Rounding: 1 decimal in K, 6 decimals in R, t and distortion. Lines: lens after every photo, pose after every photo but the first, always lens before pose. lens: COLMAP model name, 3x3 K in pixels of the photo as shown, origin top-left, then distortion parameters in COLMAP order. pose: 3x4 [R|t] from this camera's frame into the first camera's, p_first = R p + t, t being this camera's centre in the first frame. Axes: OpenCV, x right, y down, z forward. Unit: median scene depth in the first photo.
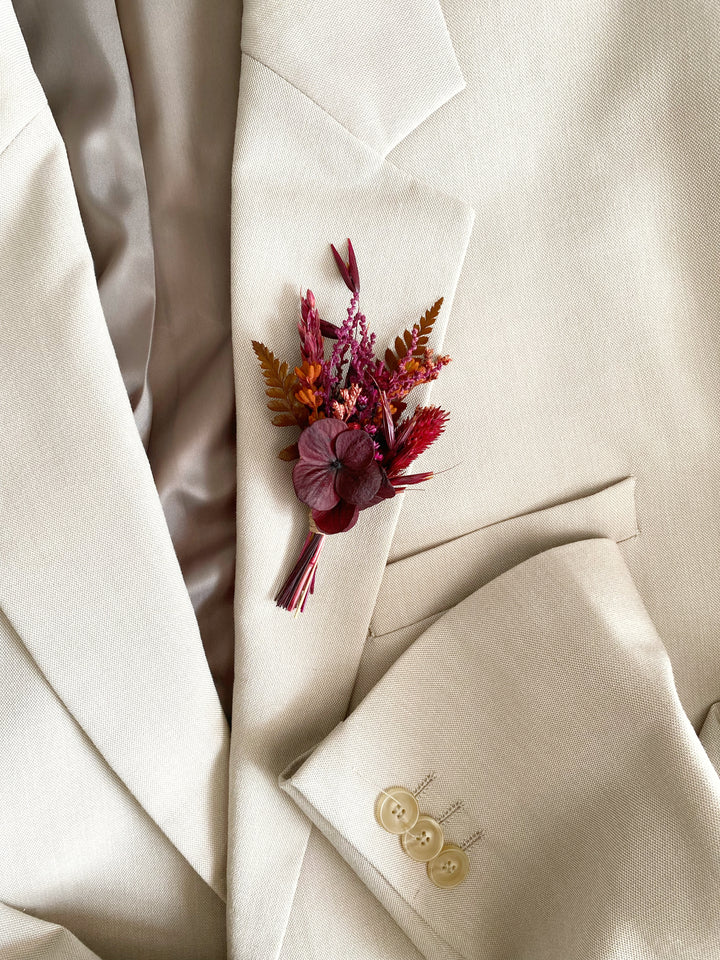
lens RADIAL K [[741.6, 0, 362.5], [0, 741.6, 481.8], [0, 0, 1]] dist [0.023639, -0.013497]
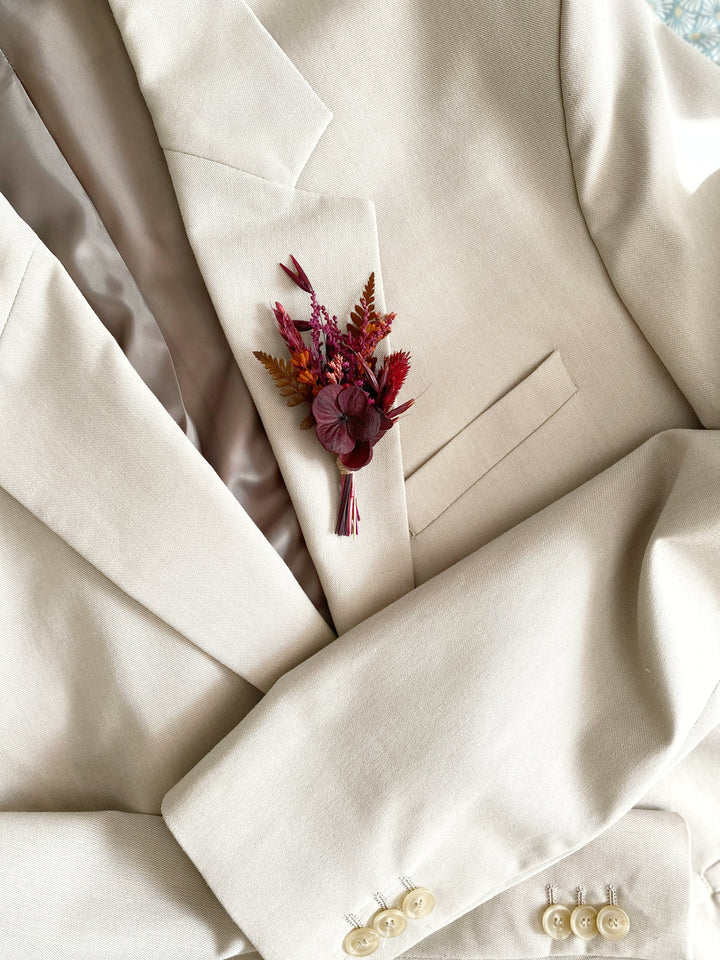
lens RADIAL K [[741.6, 0, 362.1], [0, 741.6, 475.7], [0, 0, 1]] dist [0.023639, -0.013497]
pose [[0.934518, -0.355045, 0.024902, -0.072399], [0.354892, 0.934849, 0.010454, 0.069057], [-0.026991, -0.000932, 0.999635, -0.318581]]
